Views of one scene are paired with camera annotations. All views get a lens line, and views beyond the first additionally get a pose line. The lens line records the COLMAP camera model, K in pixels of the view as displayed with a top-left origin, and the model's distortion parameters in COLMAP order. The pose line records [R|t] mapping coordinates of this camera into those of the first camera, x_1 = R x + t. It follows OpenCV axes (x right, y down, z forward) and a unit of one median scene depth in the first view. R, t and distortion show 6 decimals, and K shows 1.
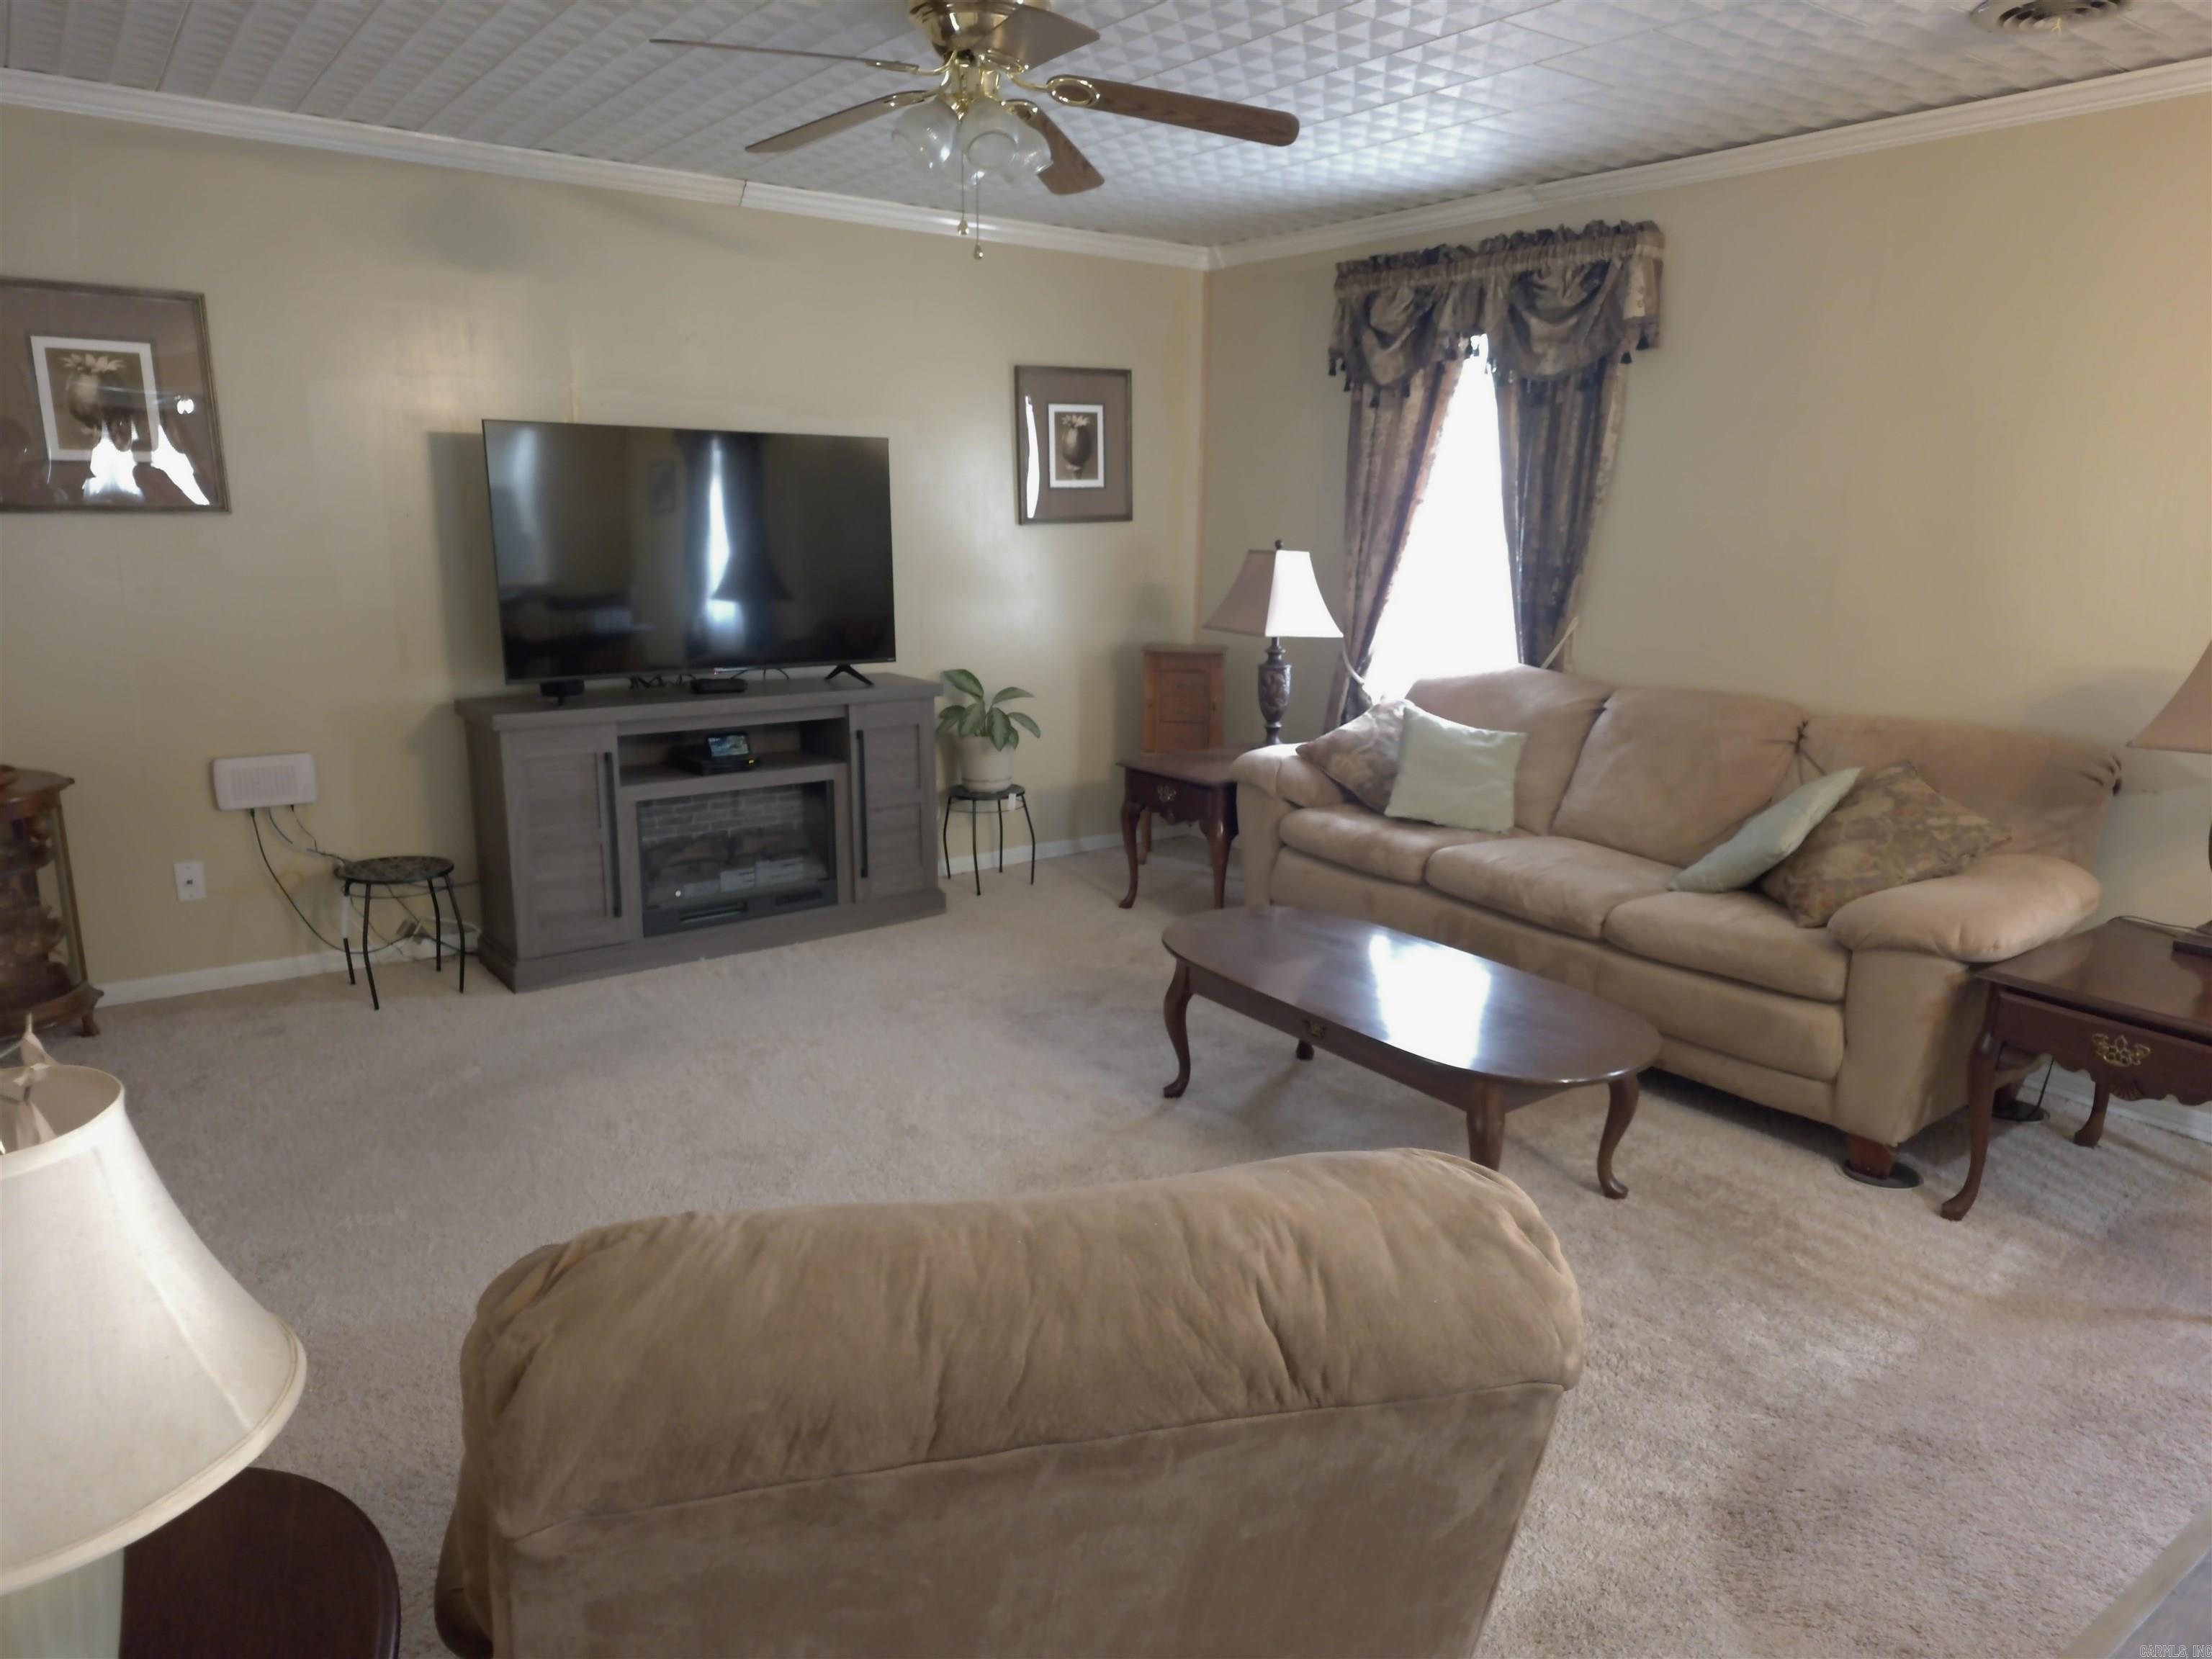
lens RADIAL K [[1477.8, 0, 1104.7], [0, 1477.8, 827.6], [0, 0, 1]] dist [0.066968, 0.016203]
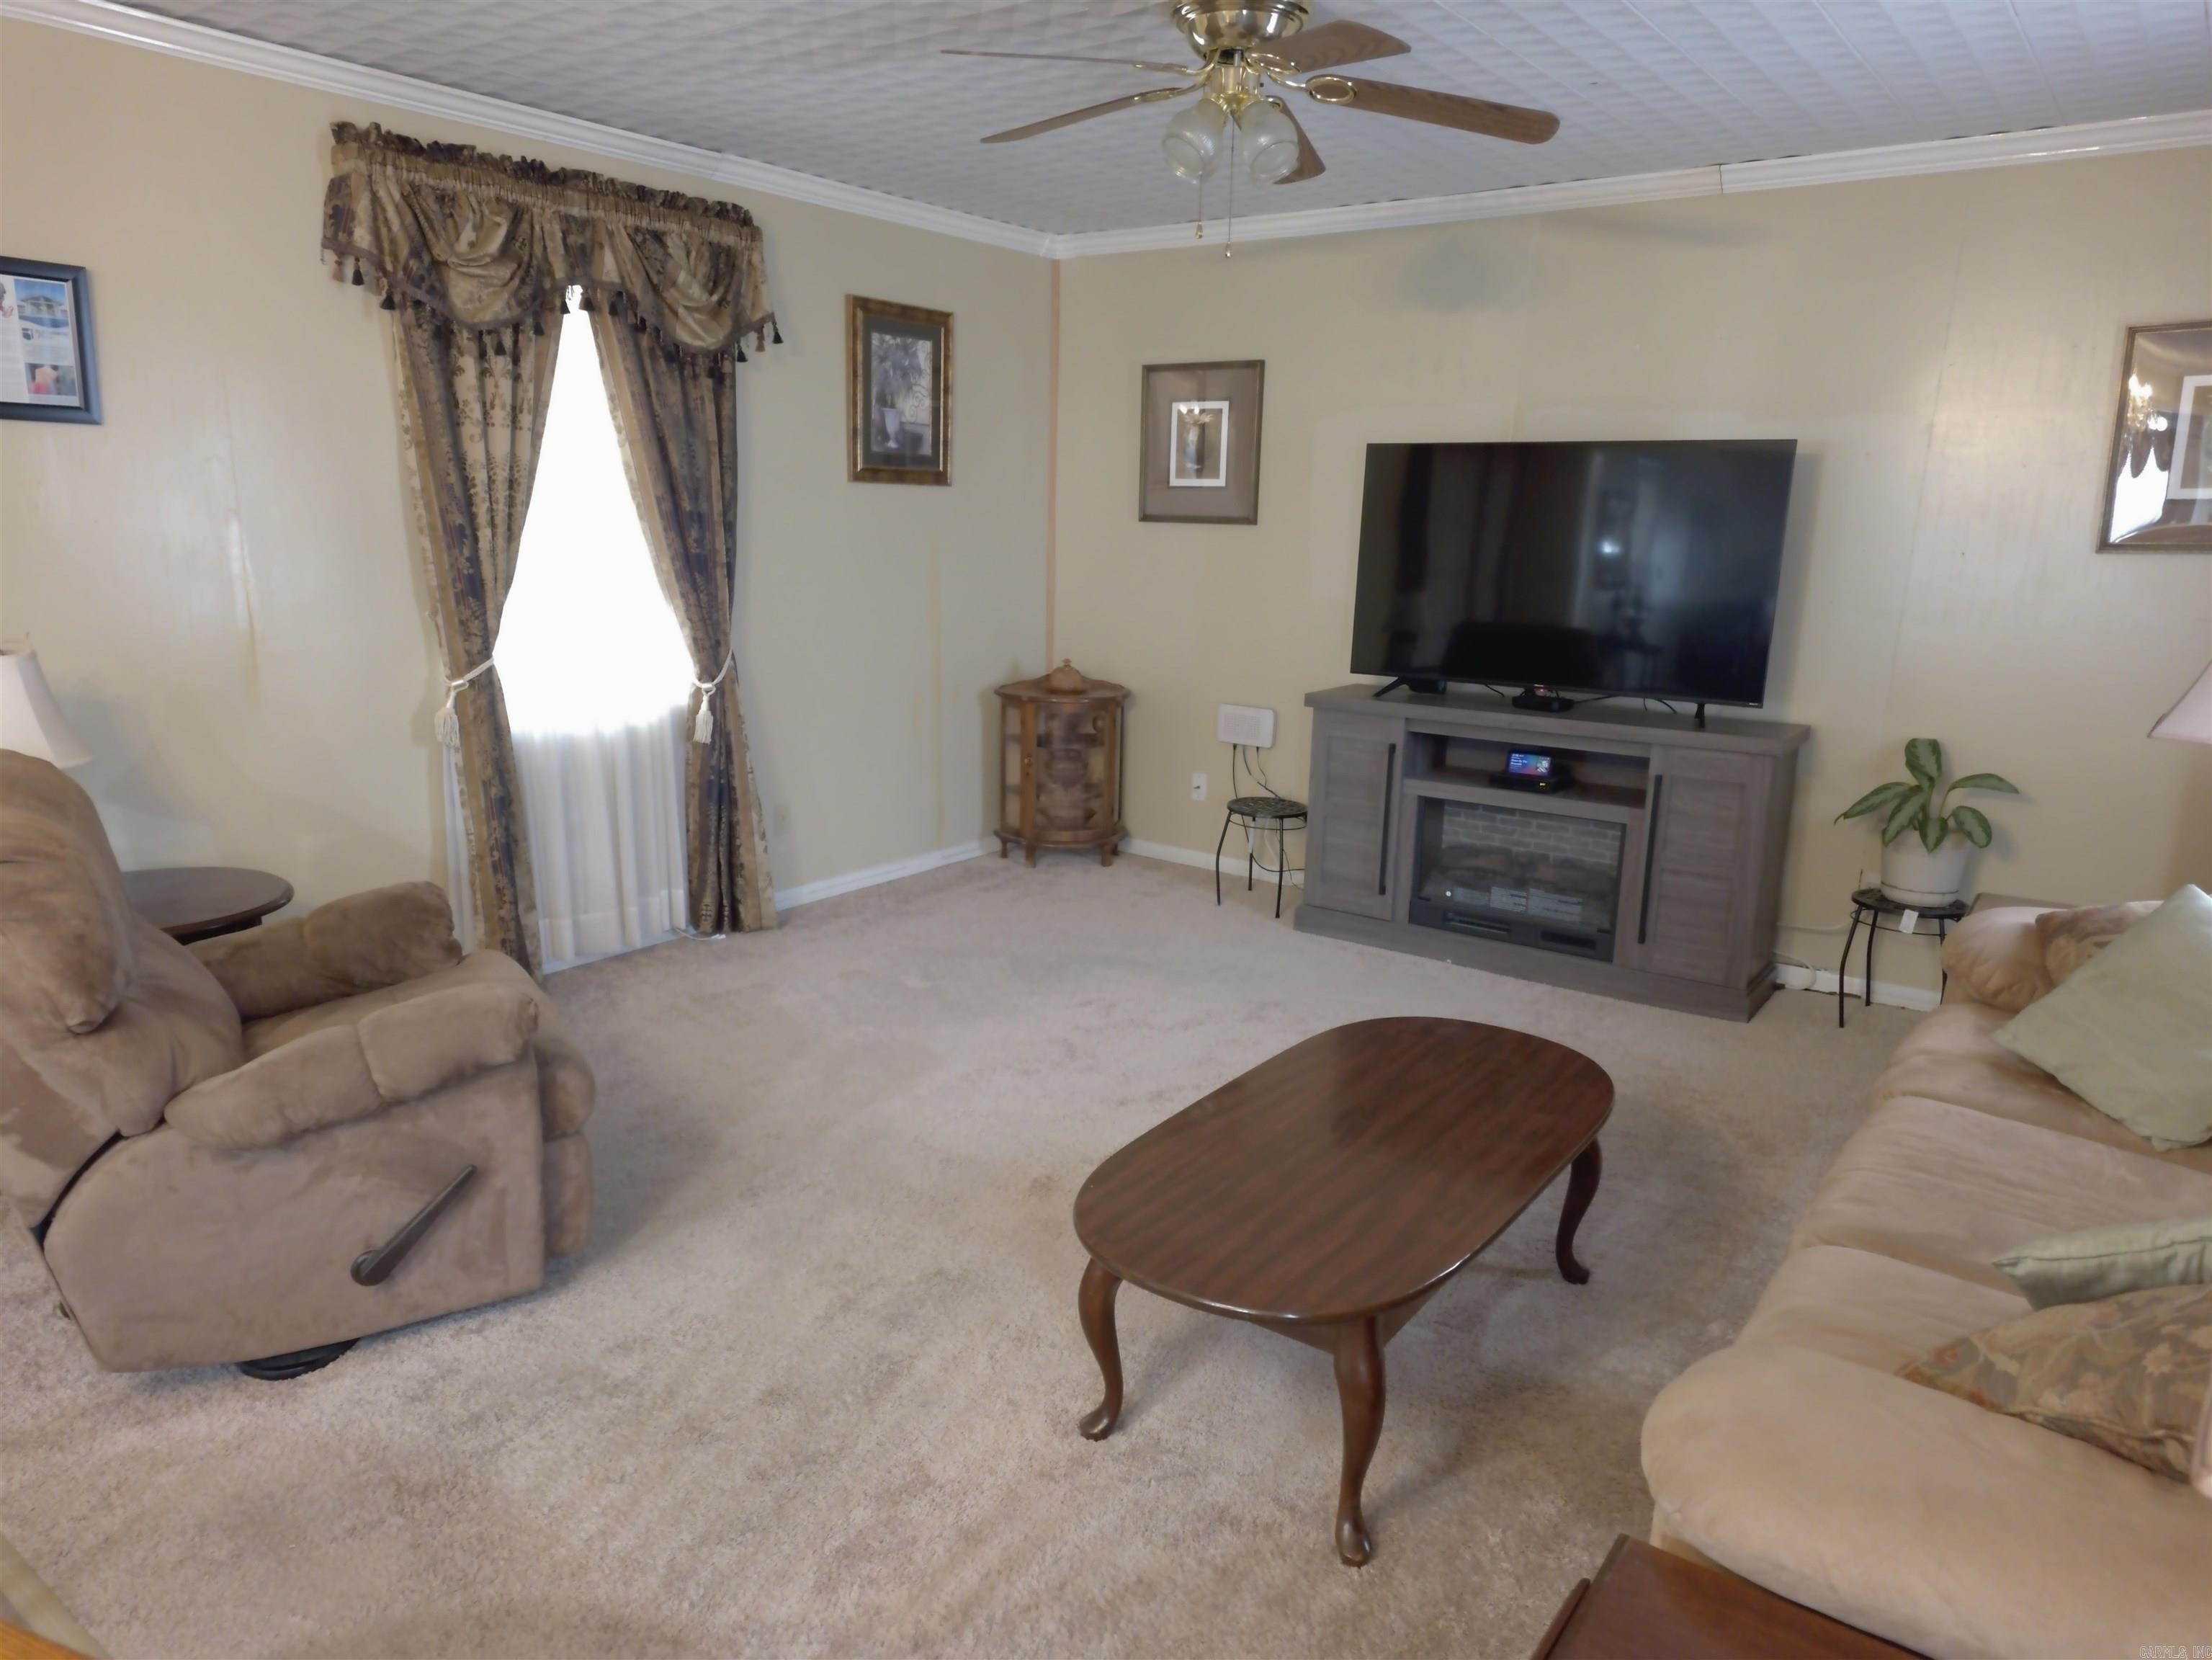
lens RADIAL K [[1478.0, 0, 1101.8], [0, 1478.0, 834.3], [0, 0, 1]] dist [0.066968, 0.016203]
pose [[0.298688, 0.207101, -0.931609, 0.624122], [-0.225556, 0.963834, 0.141948, -0.092016], [0.927313, 0.167732, 0.334599, 0.448580]]
